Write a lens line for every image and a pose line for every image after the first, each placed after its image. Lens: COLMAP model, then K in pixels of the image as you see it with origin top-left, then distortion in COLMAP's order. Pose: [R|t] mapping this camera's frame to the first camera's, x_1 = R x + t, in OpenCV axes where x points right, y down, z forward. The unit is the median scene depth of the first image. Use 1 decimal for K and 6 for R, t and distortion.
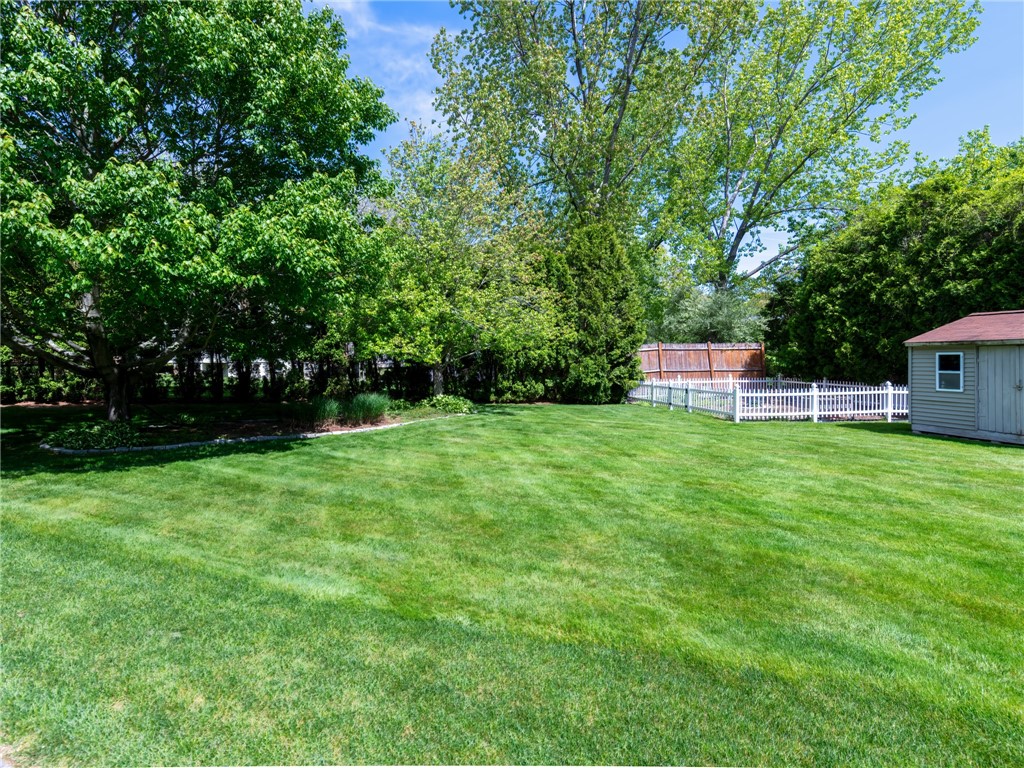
lens RADIAL K [[510.1, 0, 443.8], [0, 510.1, 372.8], [0, 0, 1]] dist [0.001418, -0.000081]
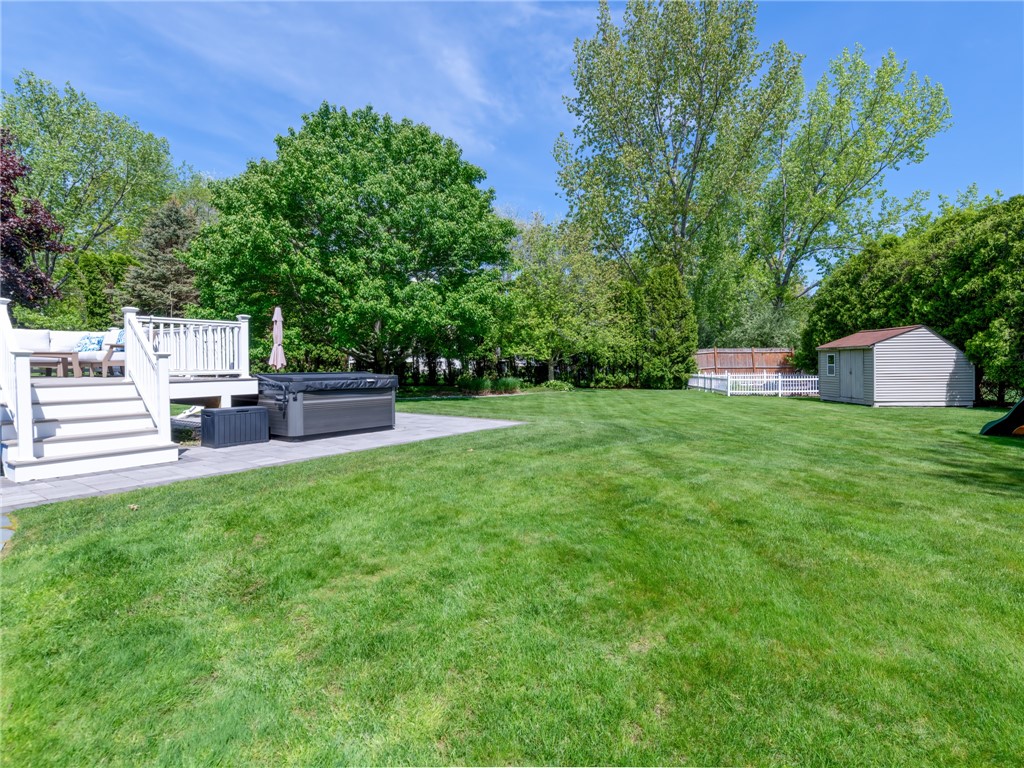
lens RADIAL K [[494.1, 0, 541.0], [0, 494.1, 379.6], [0, 0, 1]] dist [-0.000654, -0.000121]
pose [[0.995055, 0.005244, -0.099190, 0.096983], [-0.004479, 0.999958, 0.007936, 0.024615], [0.099228, -0.007452, 0.995037, -0.493483]]
